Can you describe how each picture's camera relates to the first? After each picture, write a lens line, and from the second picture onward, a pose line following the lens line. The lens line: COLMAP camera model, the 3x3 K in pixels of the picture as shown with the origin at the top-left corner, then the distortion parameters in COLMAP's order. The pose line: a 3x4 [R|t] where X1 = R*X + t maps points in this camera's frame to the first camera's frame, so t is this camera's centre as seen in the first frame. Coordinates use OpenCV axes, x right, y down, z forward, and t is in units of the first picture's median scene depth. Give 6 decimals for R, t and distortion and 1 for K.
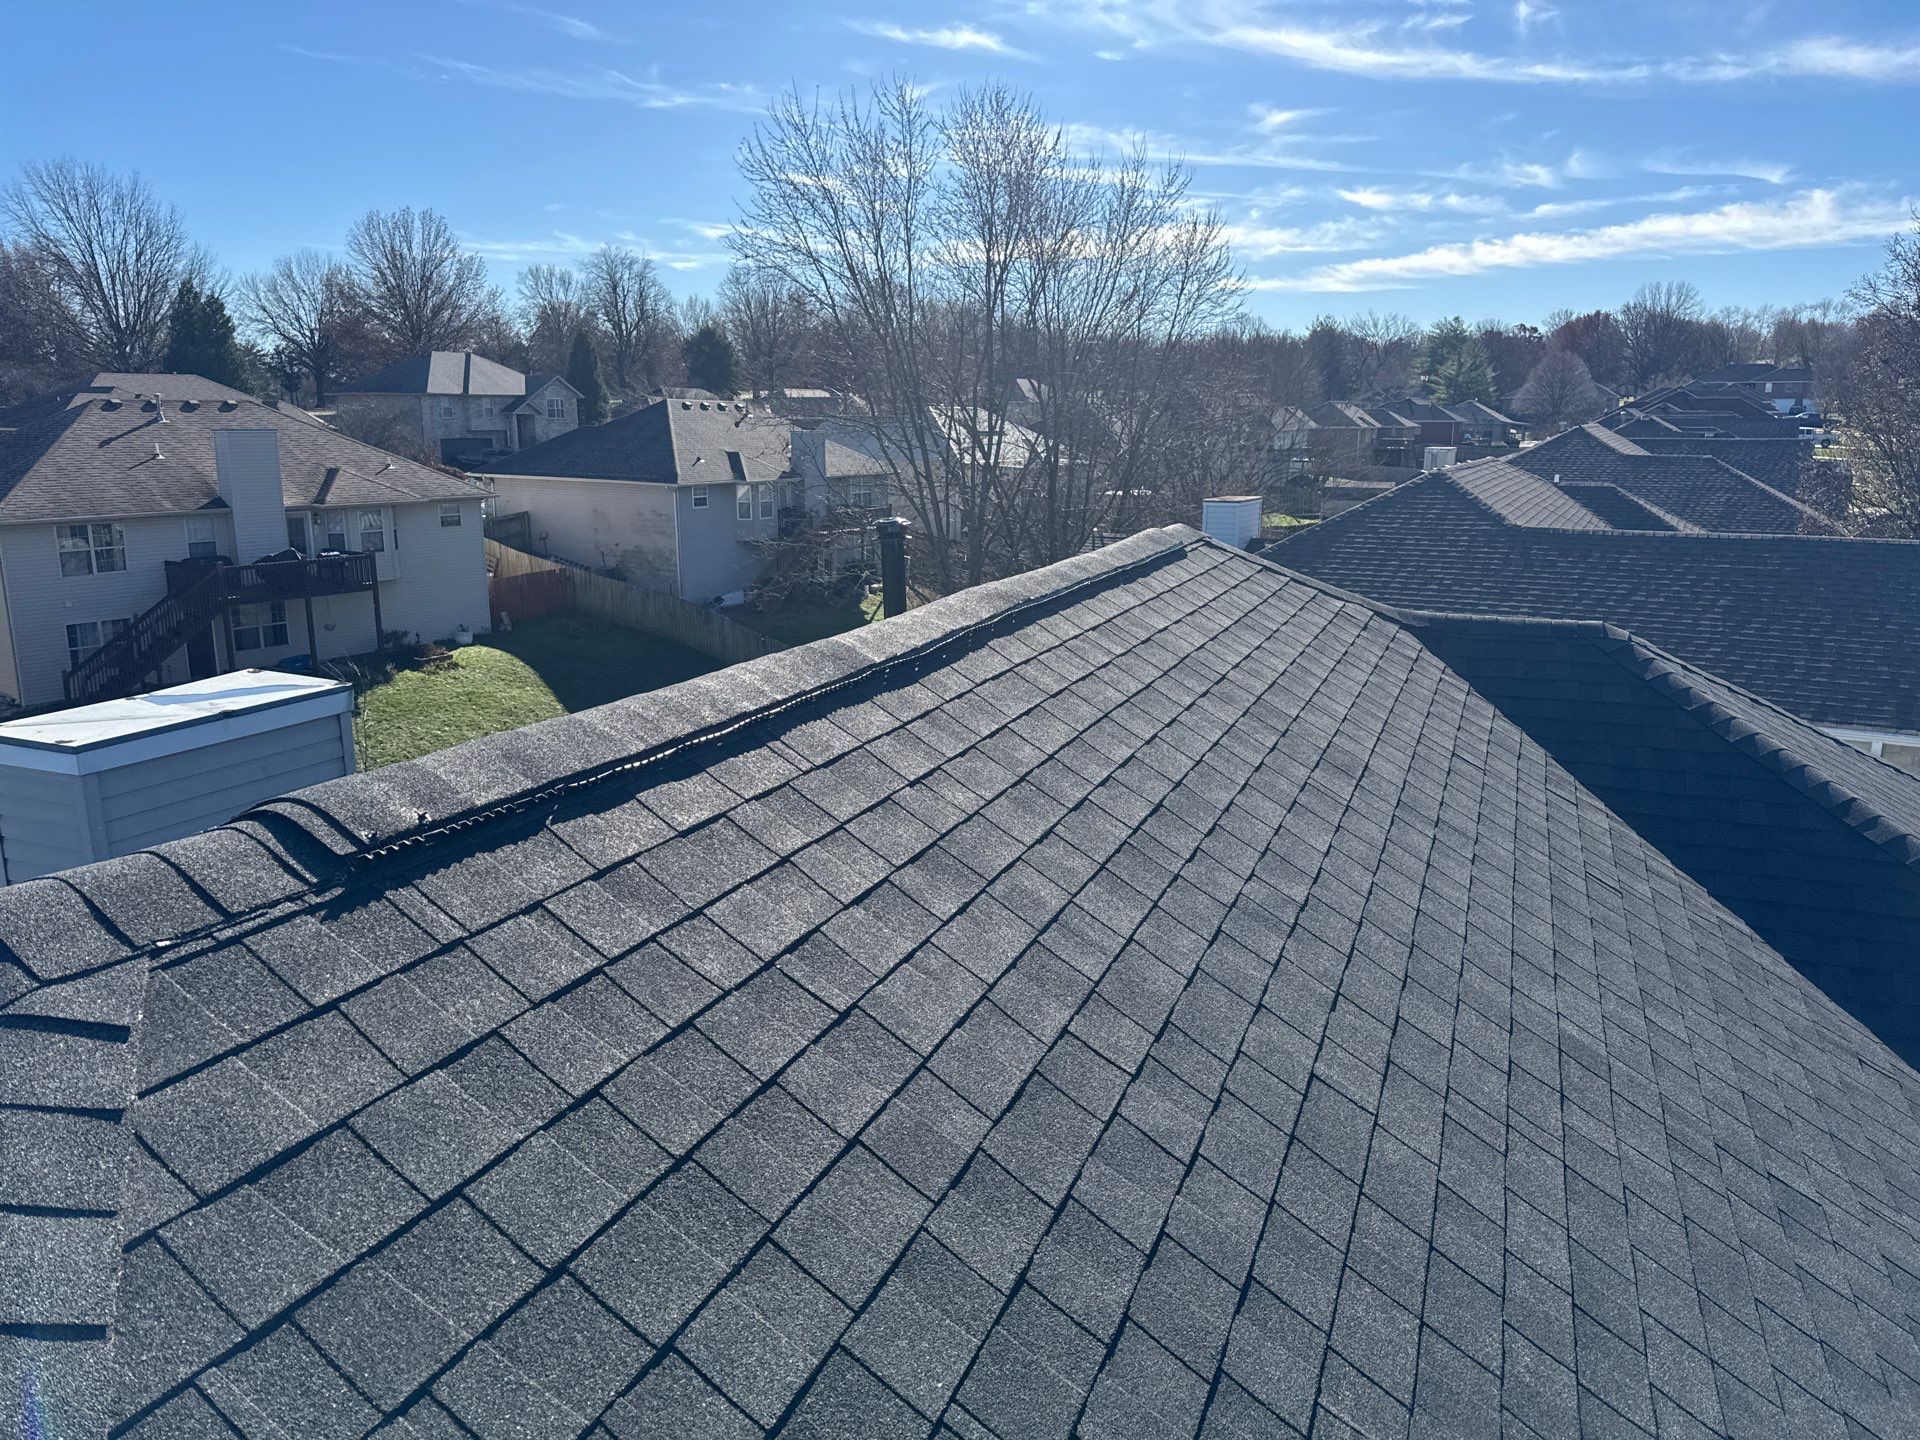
lens RADIAL K [[1385.4, 0, 960.8], [0, 1385.4, 728.9], [0, 0, 1]] dist [0.002770, -0.005008]
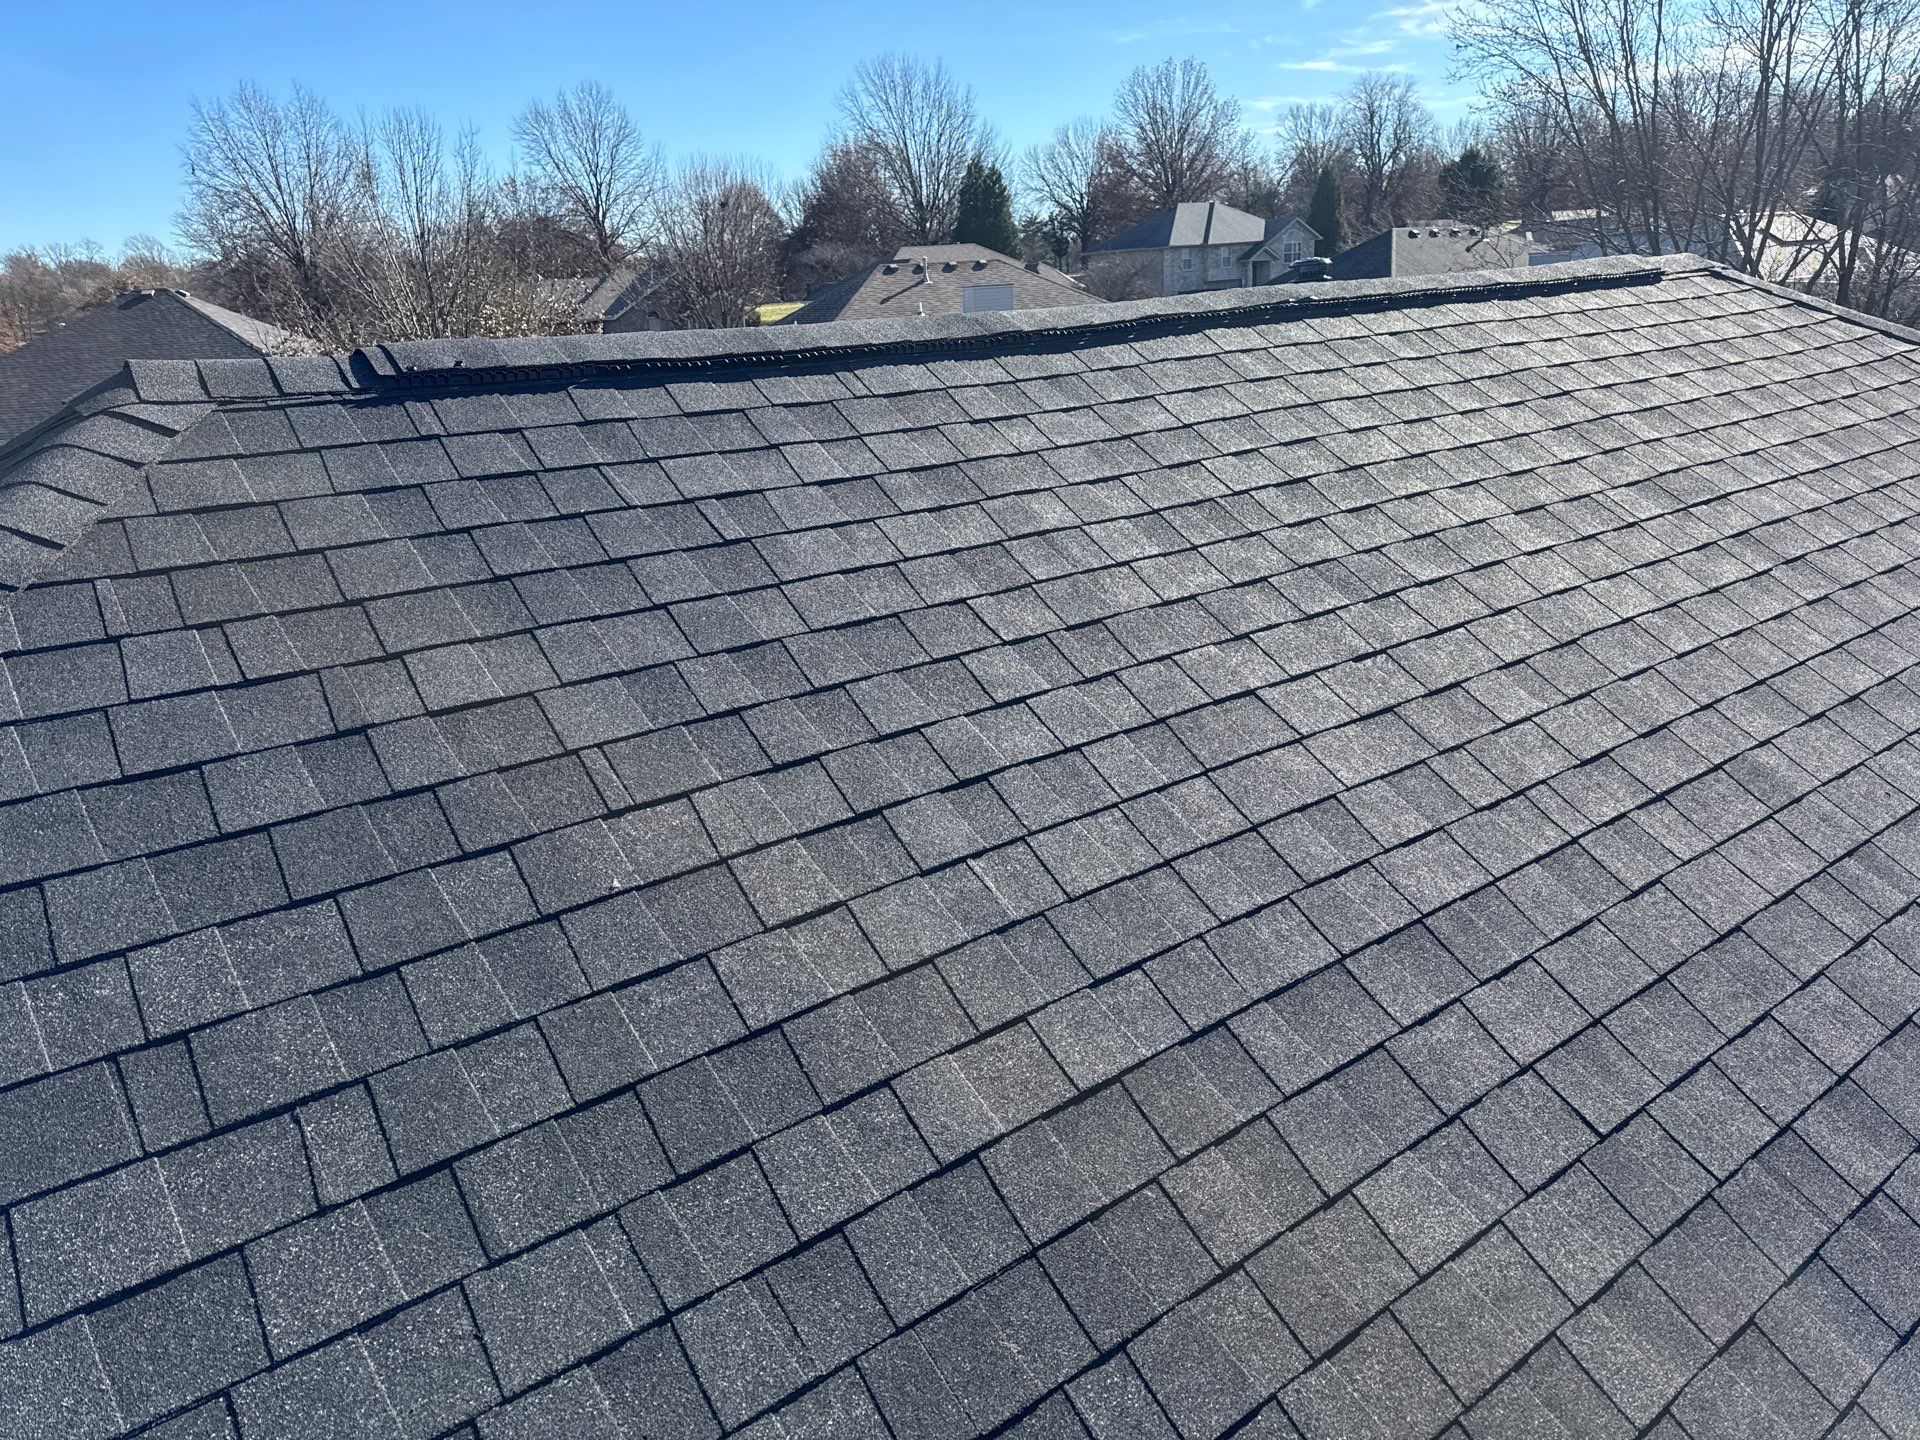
lens RADIAL K [[1377.7, 0, 886.7], [0, 1377.7, 693.8], [0, 0, 1]] dist [0.065311, -0.052813]
pose [[0.848852, 0.106777, -0.517734, 0.542912], [-0.066106, 0.993141, 0.096441, 0.167098], [0.524480, -0.047638, 0.850089, 0.008984]]
